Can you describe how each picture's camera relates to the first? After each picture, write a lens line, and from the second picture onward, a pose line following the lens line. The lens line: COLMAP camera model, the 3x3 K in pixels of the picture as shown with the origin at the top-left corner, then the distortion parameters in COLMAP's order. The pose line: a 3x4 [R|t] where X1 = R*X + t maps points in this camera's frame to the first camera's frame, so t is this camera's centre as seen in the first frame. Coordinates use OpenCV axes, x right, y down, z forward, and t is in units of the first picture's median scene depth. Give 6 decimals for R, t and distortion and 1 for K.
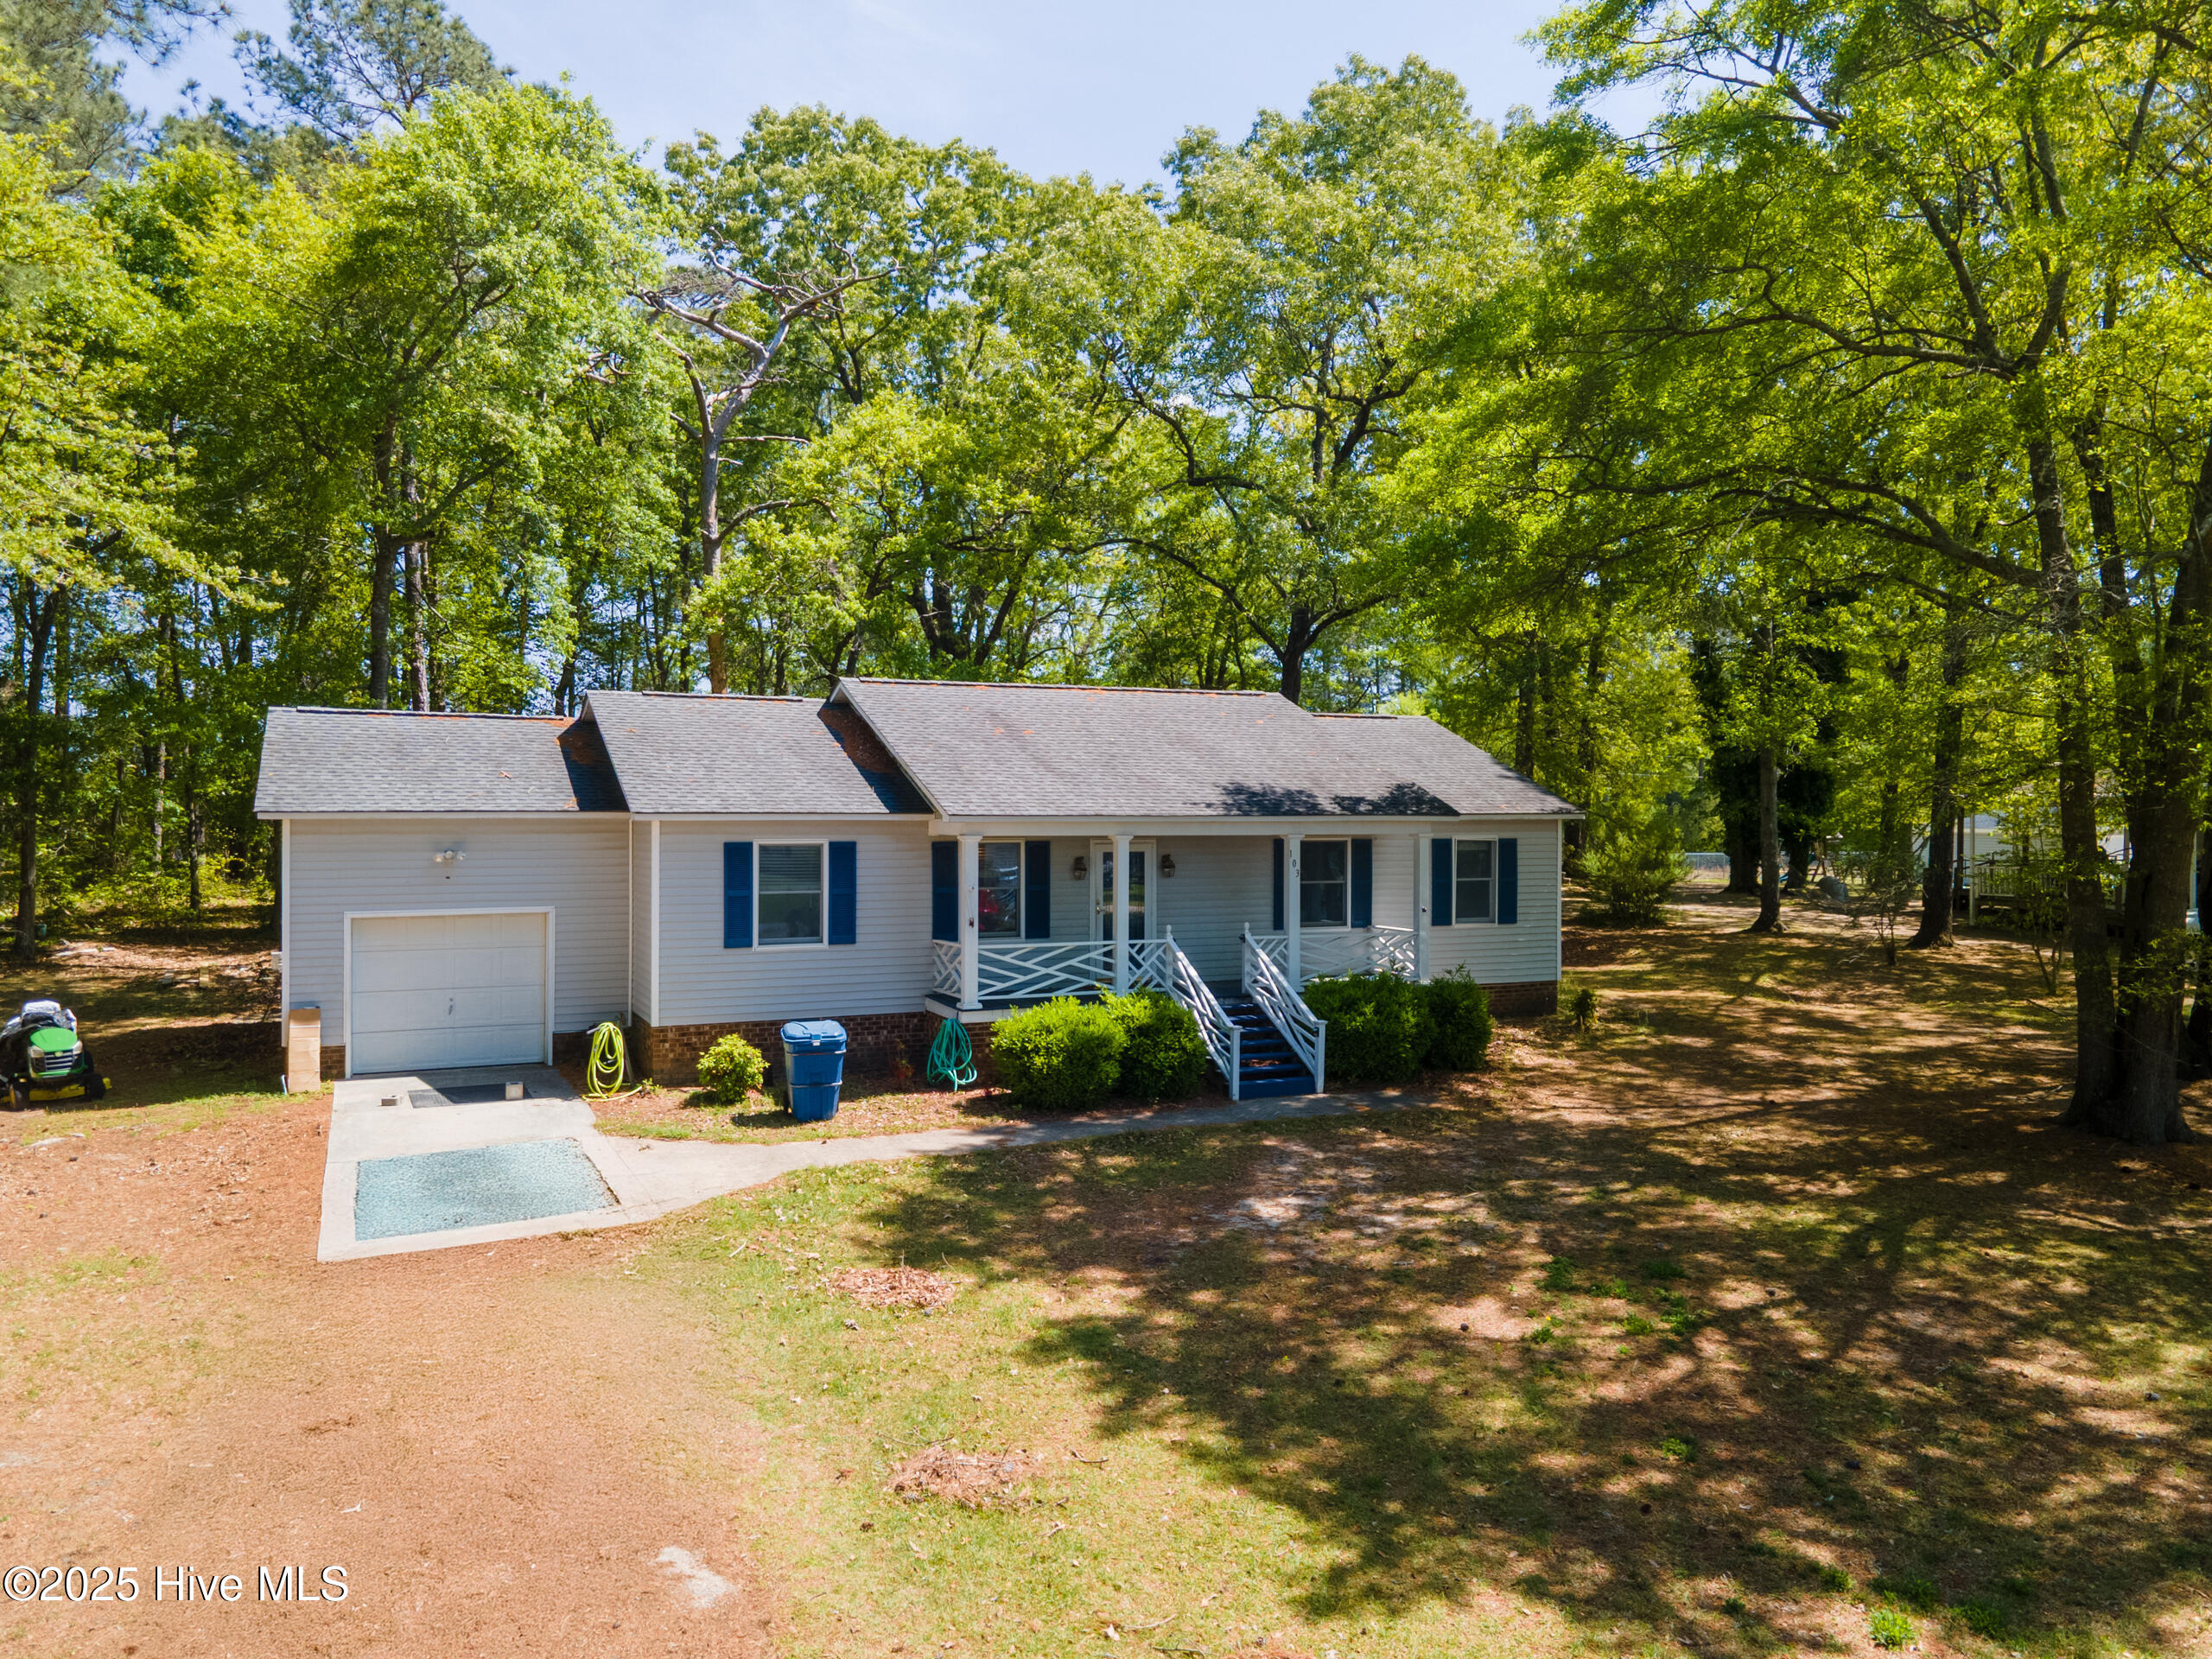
lens RADIAL K [[1690.9, 0, 1092.6], [0, 1690.9, 831.9], [0, 0, 1]] dist [0.065386, -0.061159]
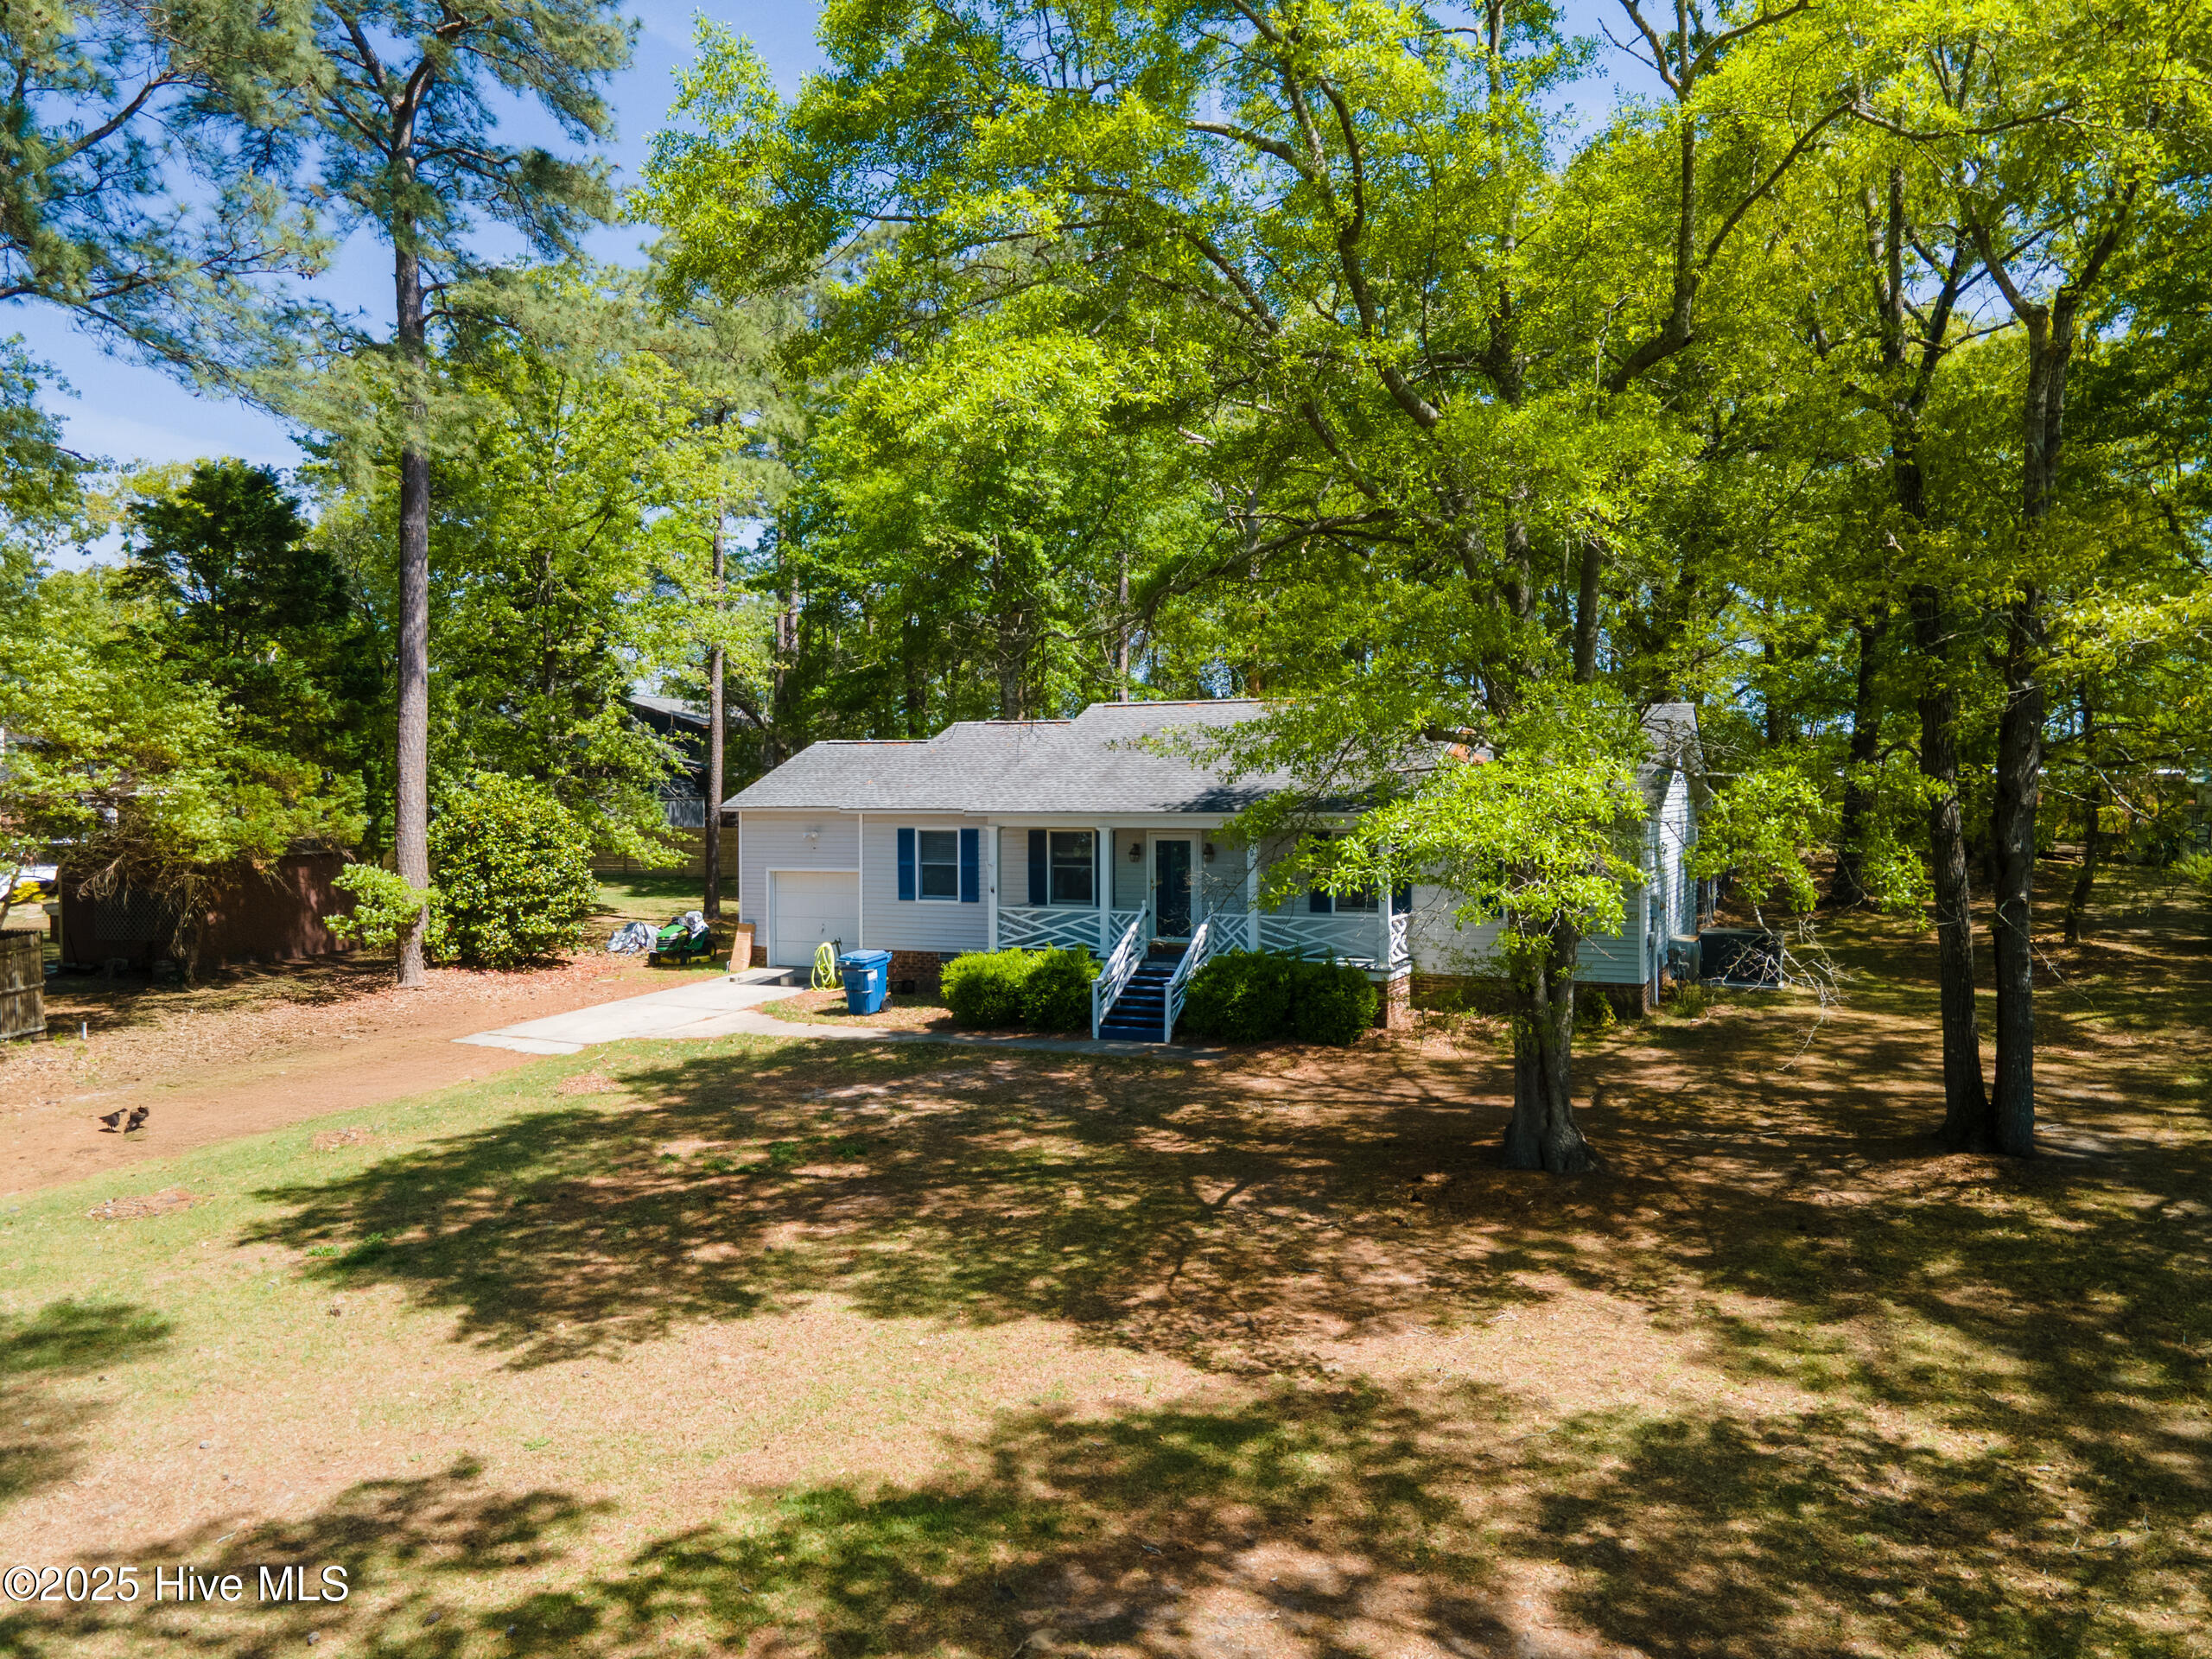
lens RADIAL K [[1708.7, 0, 1101.1], [0, 1708.7, 773.5], [0, 0, 1]] dist [-0.018411, 0.083510]
pose [[0.649087, -0.007483, -0.760677, 1.048898], [-0.000929, 0.999943, -0.010630, -0.026582], [0.760714, 0.007607, 0.649043, 0.166924]]
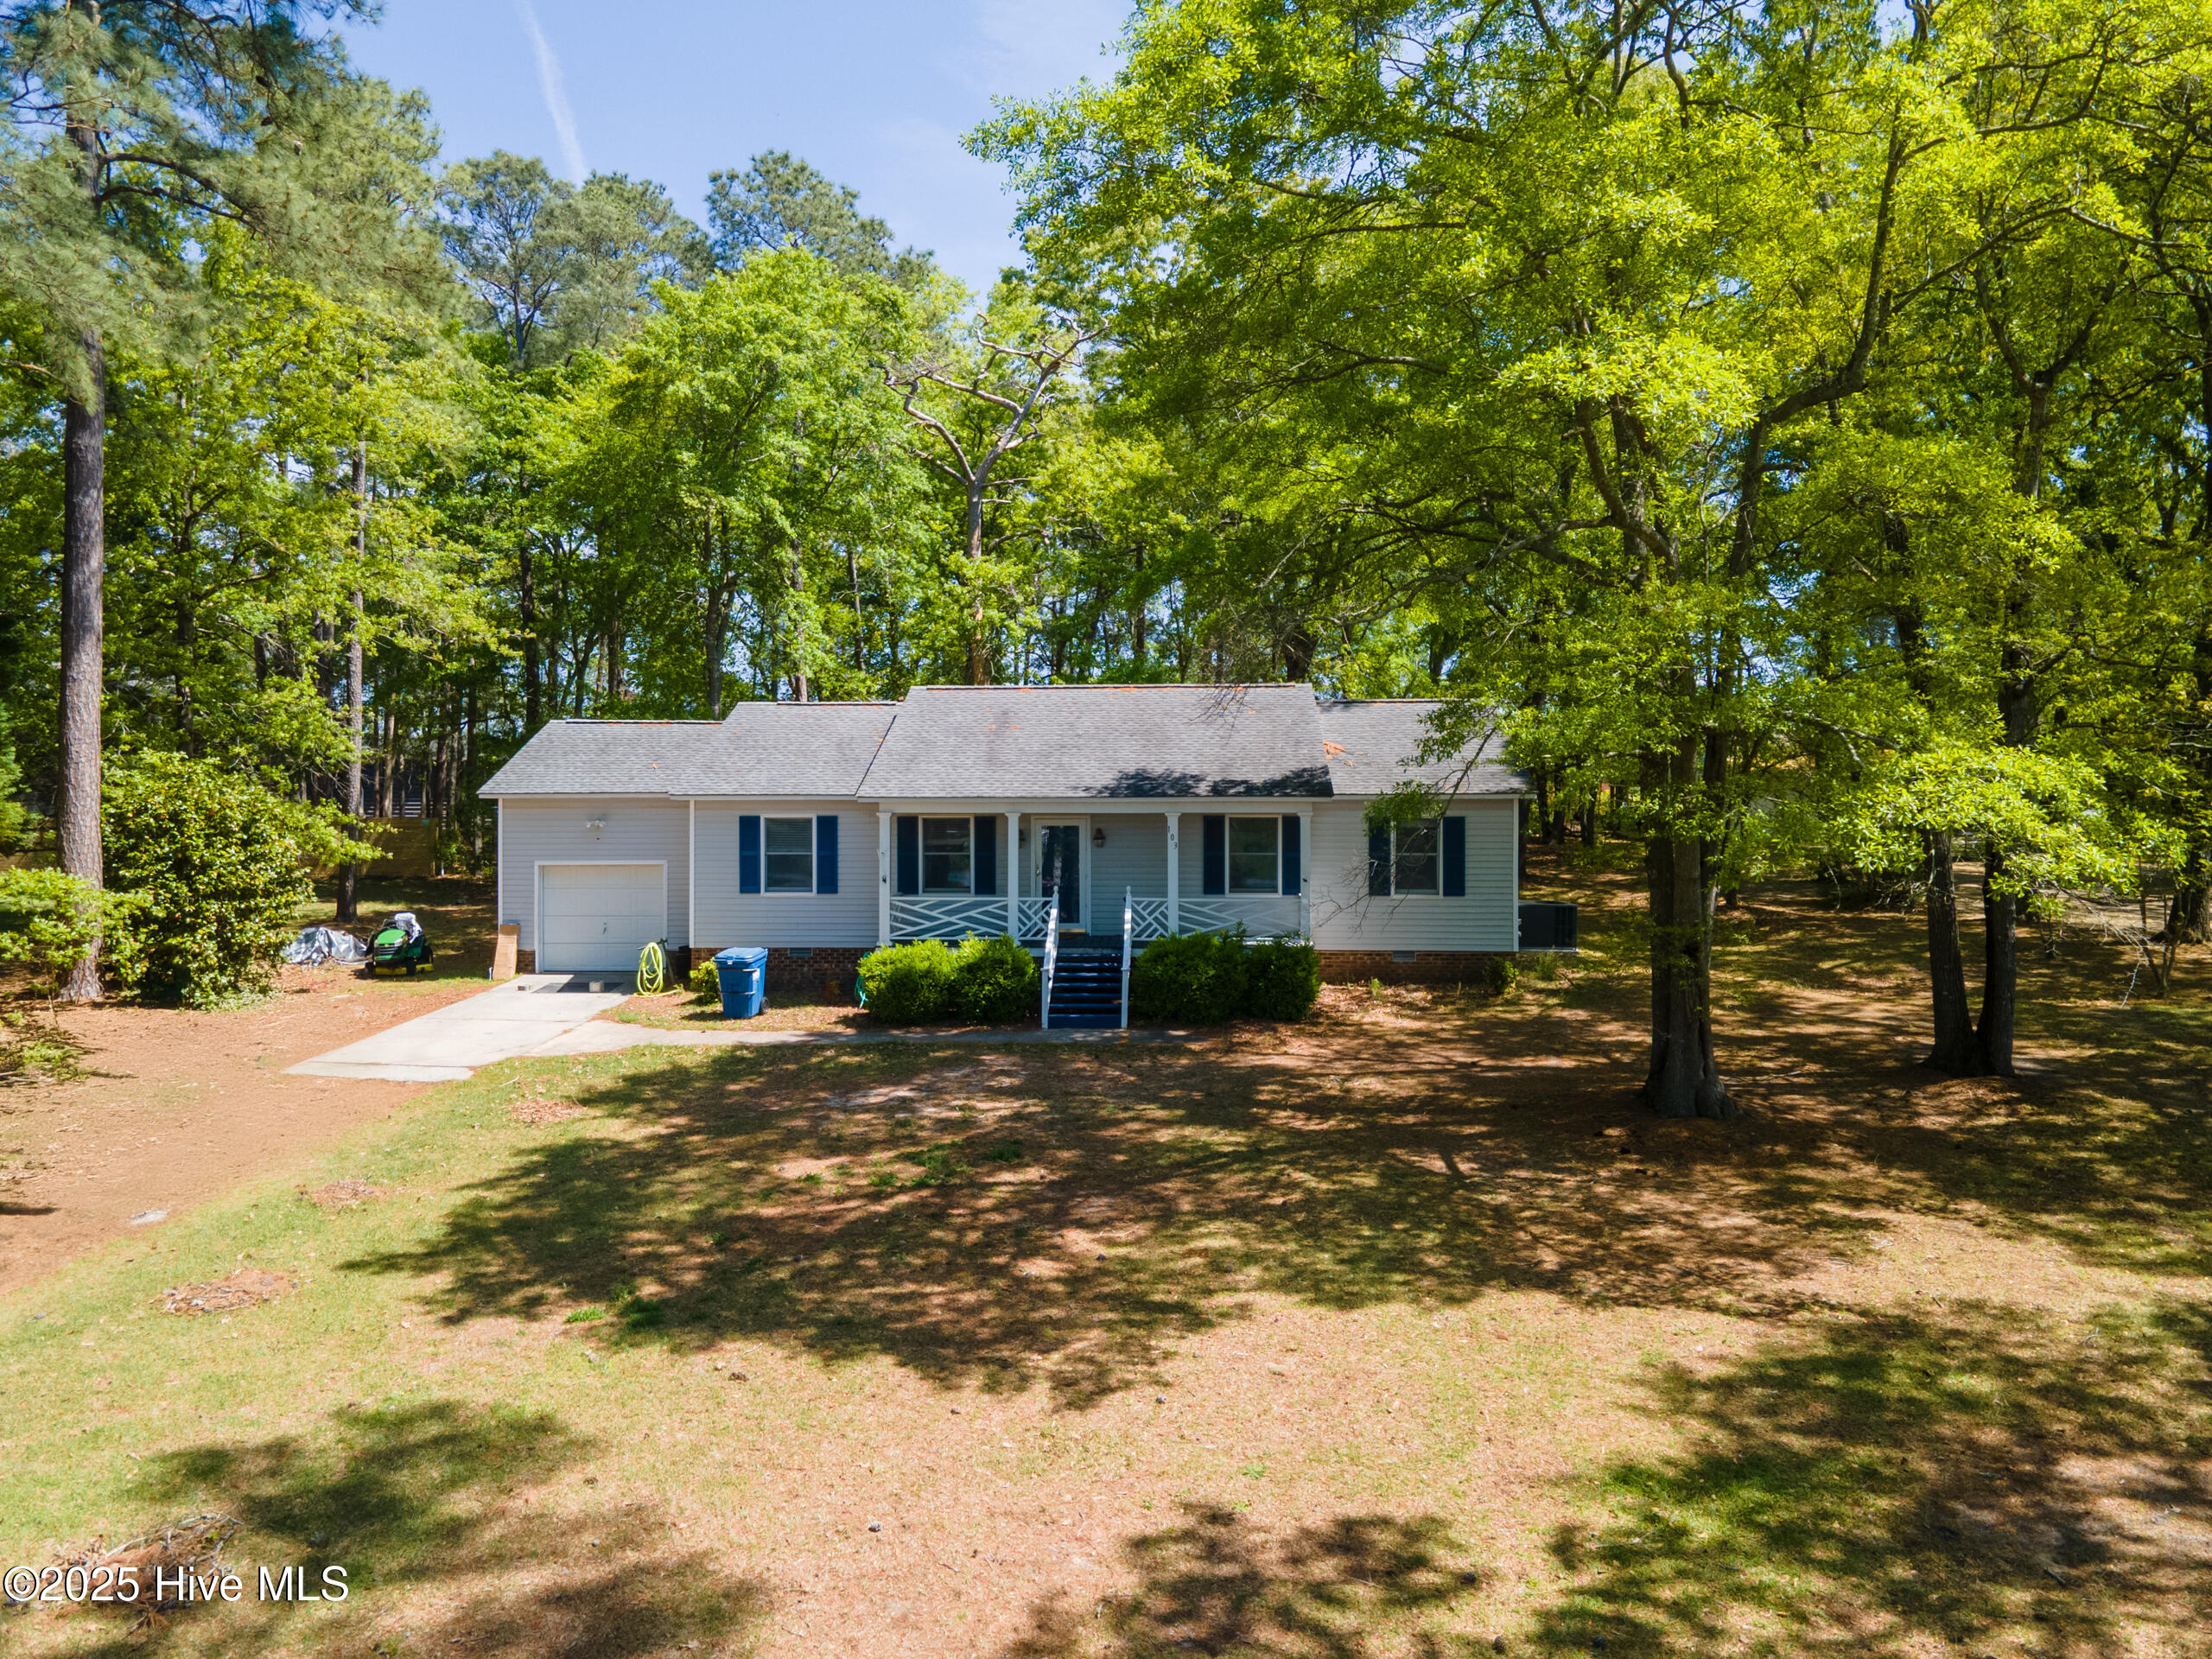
lens RADIAL K [[1708.7, 0, 1101.1], [0, 1708.7, 773.5], [0, 0, 1]] dist [-0.018411, 0.083510]
pose [[0.888114, -0.001480, -0.459621, 0.686834], [-0.001753, 0.999977, -0.006607, -0.019942], [0.459620, 0.006674, 0.888091, -0.093937]]
